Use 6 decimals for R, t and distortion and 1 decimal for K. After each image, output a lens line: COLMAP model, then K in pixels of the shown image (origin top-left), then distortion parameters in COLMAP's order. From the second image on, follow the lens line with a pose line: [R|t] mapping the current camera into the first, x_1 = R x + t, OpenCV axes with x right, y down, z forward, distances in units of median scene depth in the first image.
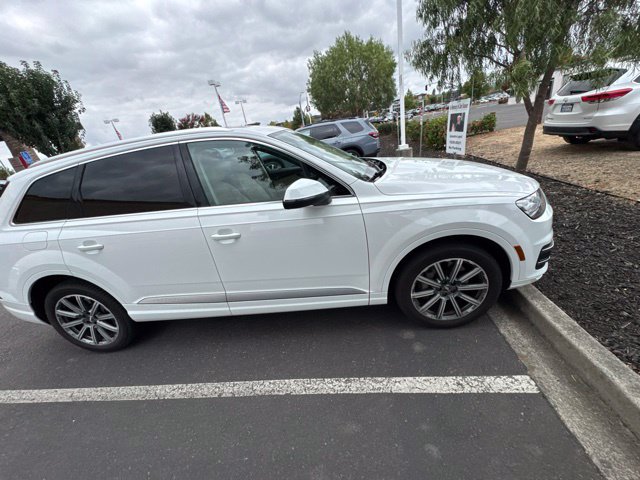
lens RADIAL K [[255.3, 0, 321.0], [0, 255.3, 238.0], [0, 0, 1]] dist [-0.003781, 0.000363]
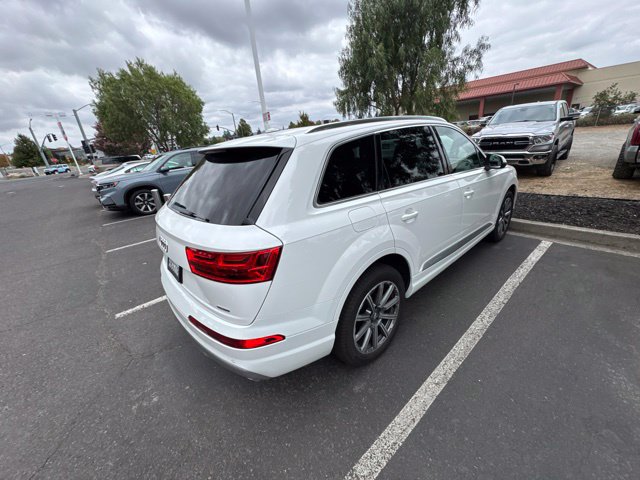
lens RADIAL K [[255.3, 0, 319.4], [0, 255.3, 236.4], [0, 0, 1]] dist [-0.003781, 0.000363]
pose [[0.711056, -0.162337, 0.684139, -1.673129], [0.259946, 0.964742, -0.041253, 0.058056], [-0.653320, 0.207172, 0.728184, 0.487117]]
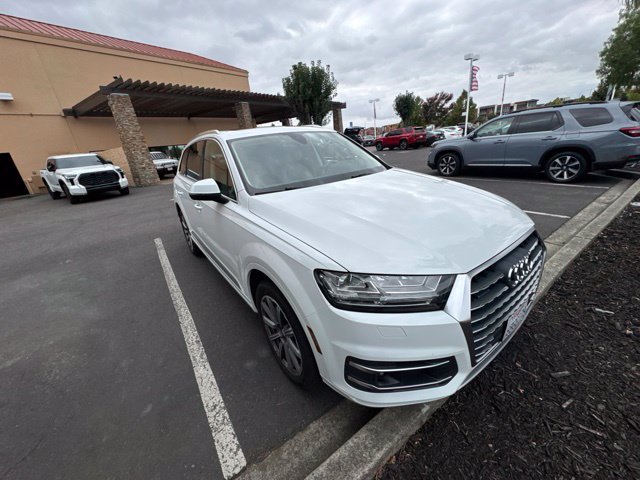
lens RADIAL K [[255.3, 0, 320.3], [0, 255.3, 238.2], [0, 0, 1]] dist [-0.003781, 0.000363]
pose [[0.648531, 0.353521, -0.674114, 0.968658], [-0.303966, 0.932210, 0.196442, -0.292441], [0.697863, 0.077509, 0.712025, 0.396354]]
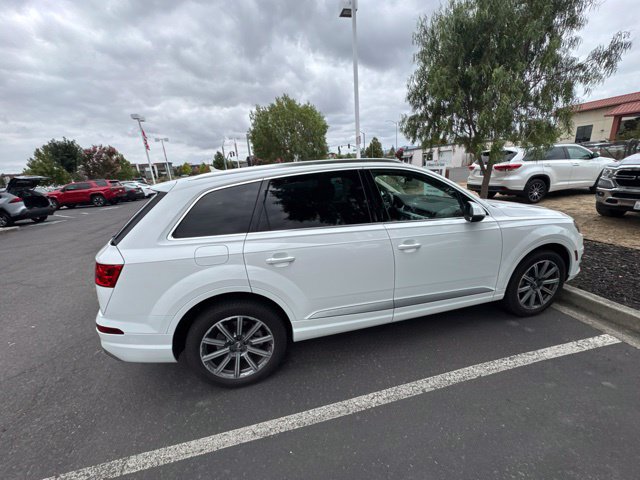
lens RADIAL K [[255.3, 0, 320.7], [0, 255.3, 237.3], [0, 0, 1]] dist [-0.003781, 0.000363]
pose [[0.950477, 0.007187, 0.310712, -0.975148], [0.046815, 0.985015, -0.165994, 0.111488], [-0.307249, 0.172319, 0.935897, 0.007370]]
